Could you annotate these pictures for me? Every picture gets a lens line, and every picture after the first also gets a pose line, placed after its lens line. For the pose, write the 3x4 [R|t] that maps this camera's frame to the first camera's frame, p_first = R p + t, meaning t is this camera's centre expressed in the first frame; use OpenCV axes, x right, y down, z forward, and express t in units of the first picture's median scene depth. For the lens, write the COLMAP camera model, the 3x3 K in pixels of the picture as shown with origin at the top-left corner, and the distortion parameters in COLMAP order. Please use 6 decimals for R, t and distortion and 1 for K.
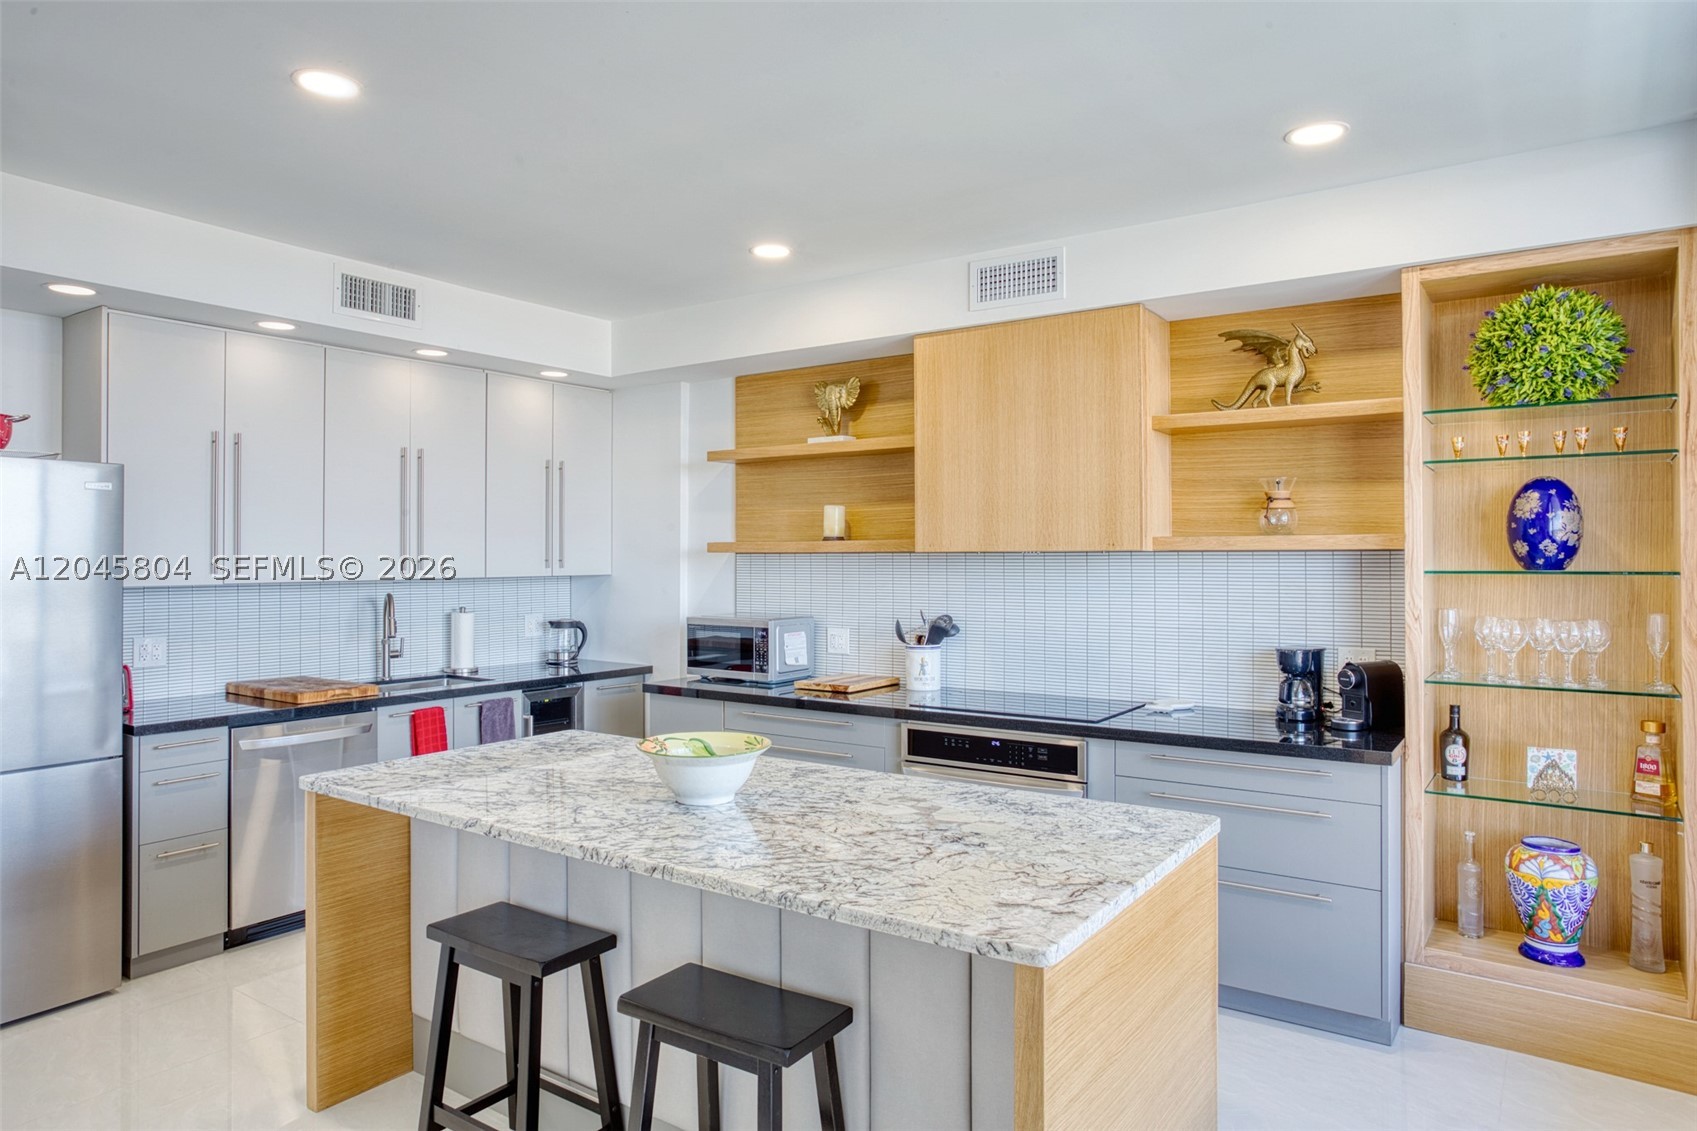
lens RADIAL K [[1074.7, 0, 829.0], [0, 1074.7, 533.3], [0, 0, 1]] dist [-0.052084, 0.011073]
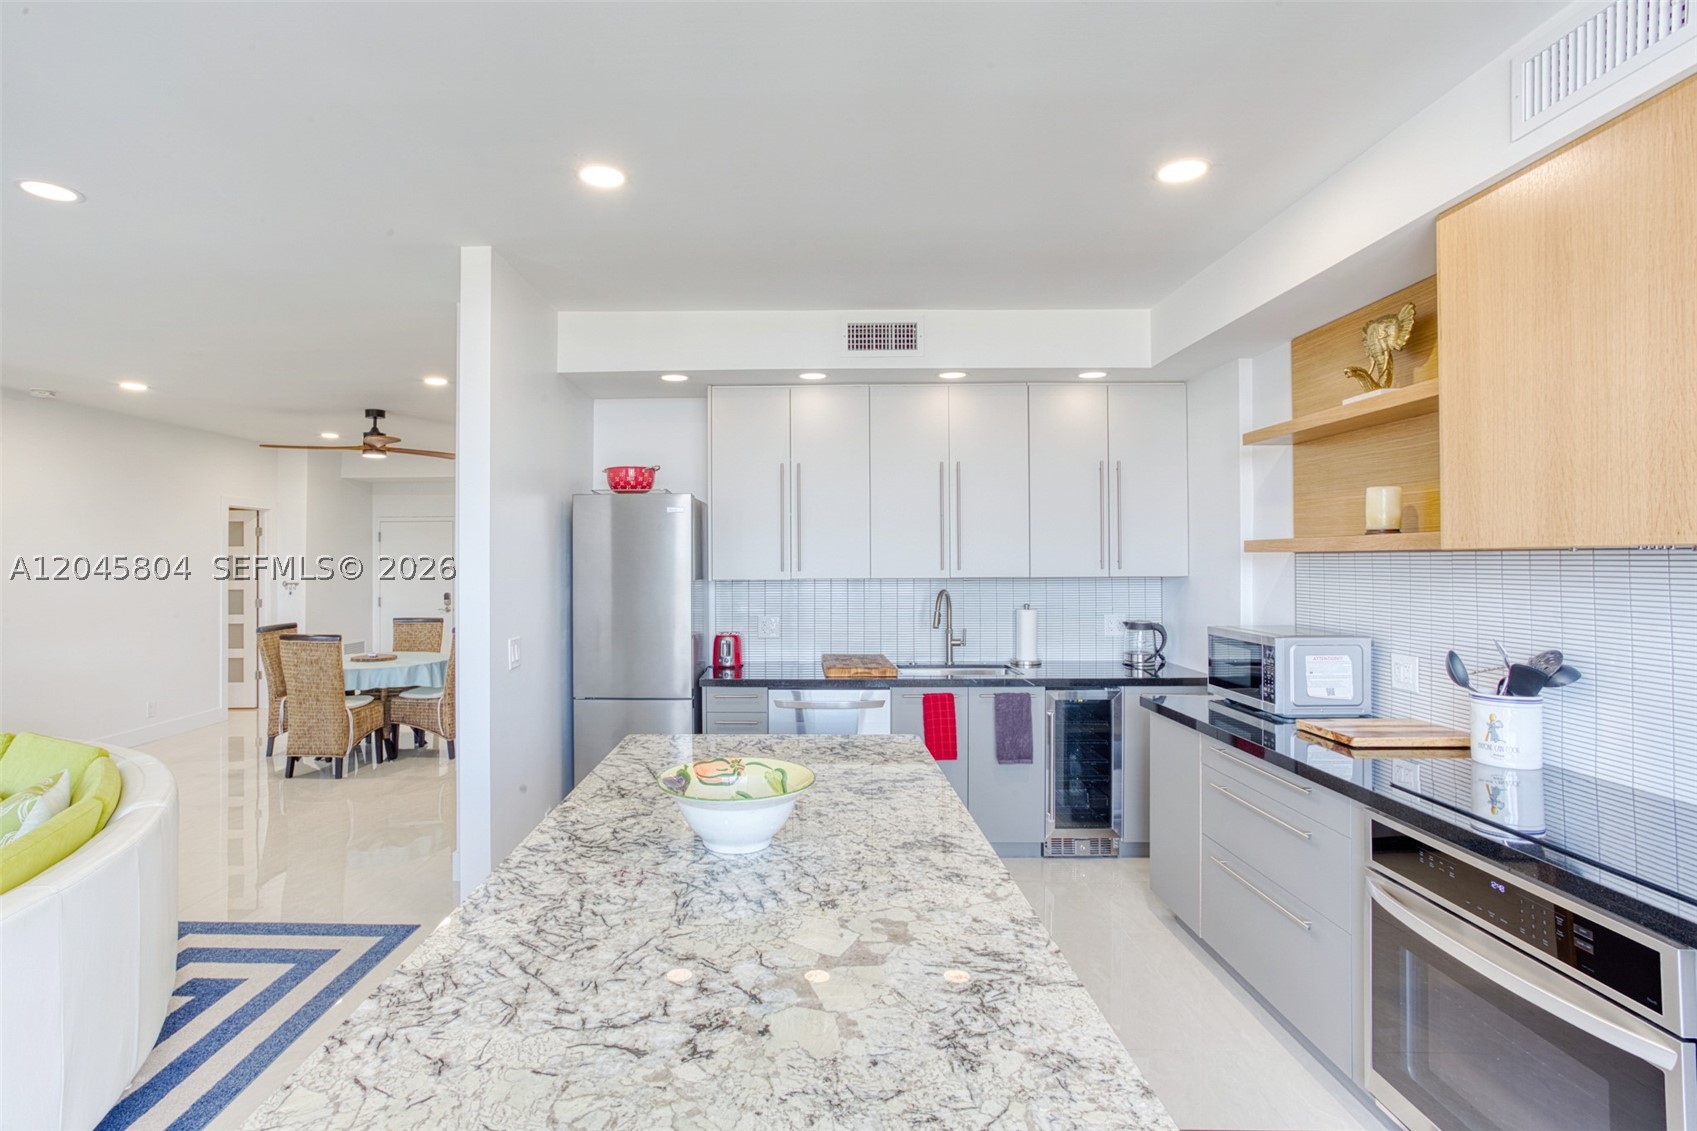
lens RADIAL K [[833.0, 0, 831.4], [0, 833.0, 543.1], [0, 0, 1]] dist [-0.024688, 0.011164]
pose [[0.558816, -0.016391, -0.829130, 0.266015], [0.019694, 0.999785, -0.006491, 0.009190], [0.829058, -0.012701, 0.559019, 0.387658]]
